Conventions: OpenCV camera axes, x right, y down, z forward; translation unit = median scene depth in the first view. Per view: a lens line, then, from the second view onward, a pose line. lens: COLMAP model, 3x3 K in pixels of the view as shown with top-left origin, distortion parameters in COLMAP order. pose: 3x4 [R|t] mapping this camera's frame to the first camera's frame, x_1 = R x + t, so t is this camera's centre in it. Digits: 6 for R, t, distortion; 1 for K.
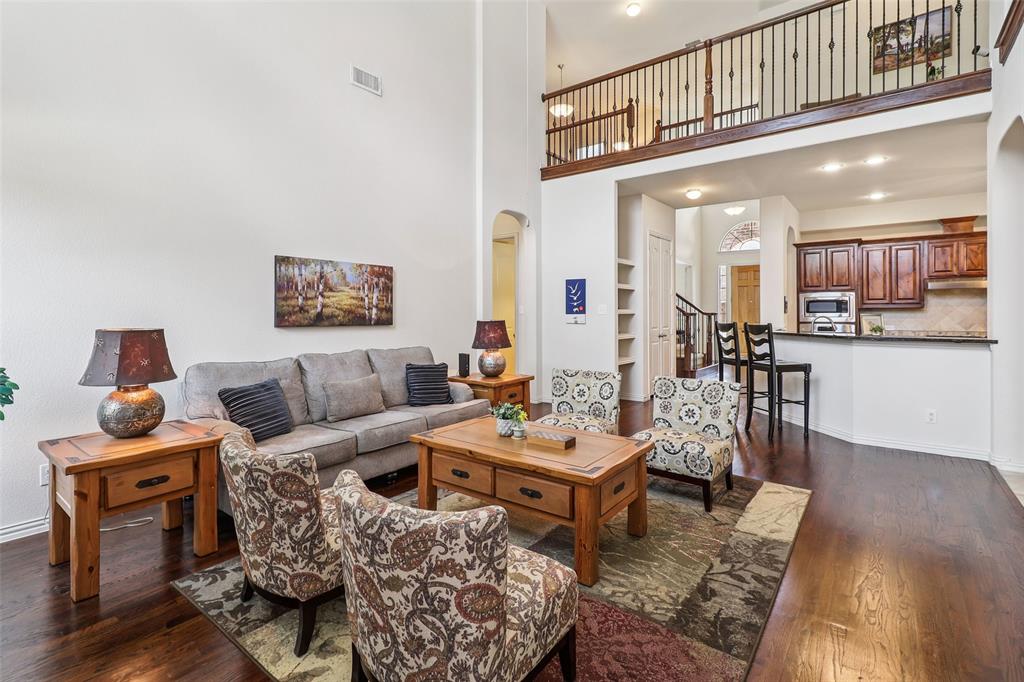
lens RADIAL K [[478.0, 0, 505.3], [0, 478.0, 316.8], [0, 0, 1]] dist [0.002245, -0.000792]
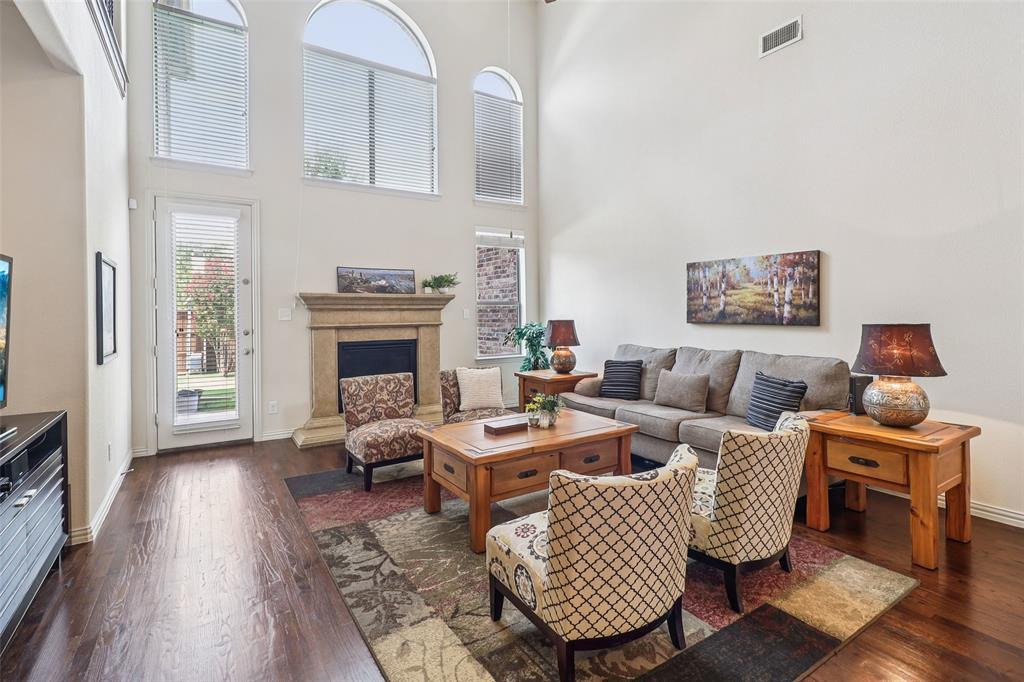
lens RADIAL K [[478.0, 0, 505.3], [0, 478.0, 316.8], [0, 0, 1]] dist [0.002245, -0.000792]
pose [[-0.327362, 0.017807, -0.944731, 0.693326], [0.004640, 0.999841, 0.017237, -0.014186], [0.944887, 0.001259, -0.327393, 0.823503]]
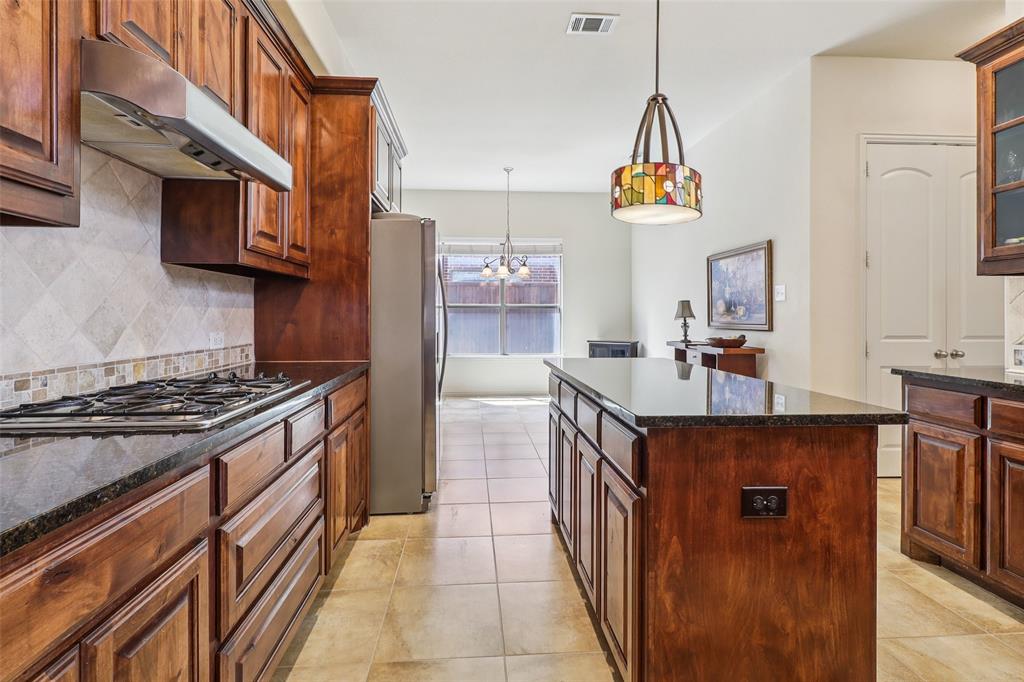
lens RADIAL K [[478.0, 0, 505.3], [0, 478.0, 316.8], [0, 0, 1]] dist [0.002245, -0.000792]
pose [[-0.680637, 0.002549, 0.732616, 1.062091], [0.006436, 0.999976, 0.002500, 0.015394], [-0.732592, 0.006417, -0.680637, 1.583987]]
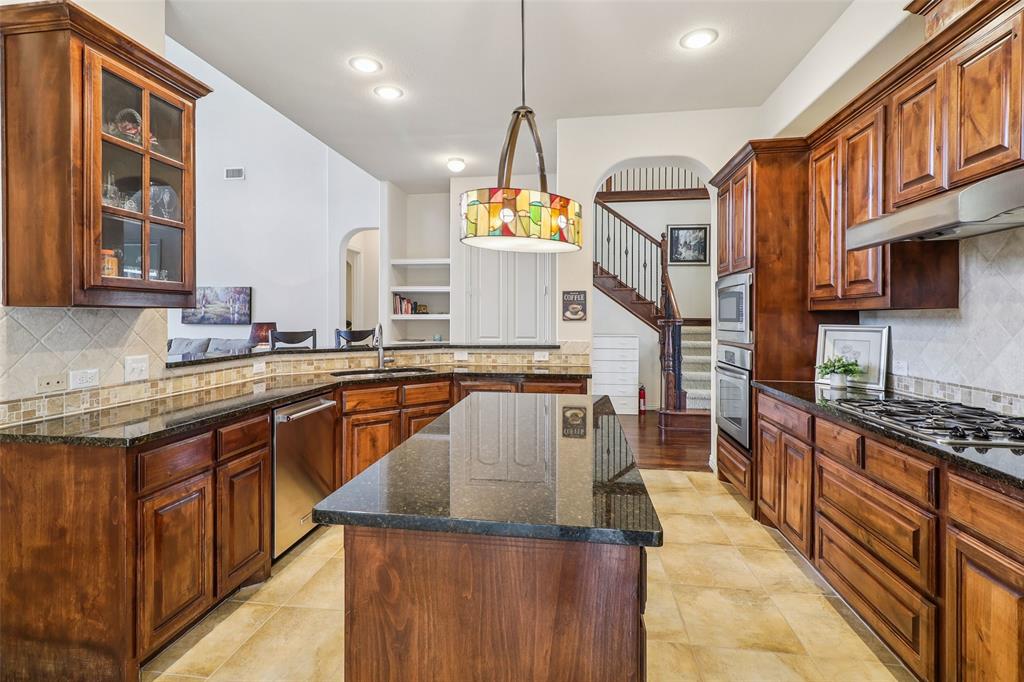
lens RADIAL K [[478.3, 0, 505.8], [0, 478.3, 318.2], [0, 0, 1]] dist [0.002225, -0.000308]
pose [[0.506259, 0.008420, -0.862340, 1.605900], [-0.008859, 0.999950, 0.004563, -0.018412], [0.862336, 0.005329, 0.506309, 0.985493]]
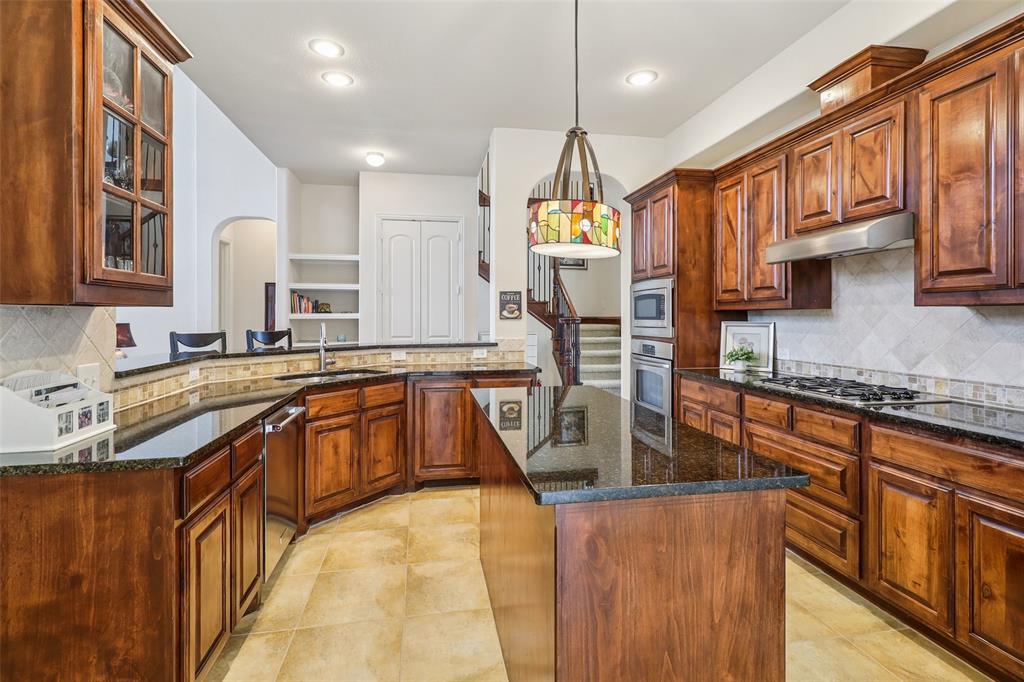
lens RADIAL K [[478.0, 0, 505.3], [0, 478.0, 316.8], [0, 0, 1]] dist [0.002245, -0.000792]
pose [[0.751451, 0.005848, -0.659763, 1.517480], [-0.006753, 0.999977, 0.001172, -0.017052], [0.659754, 0.003575, 0.751473, 0.831243]]
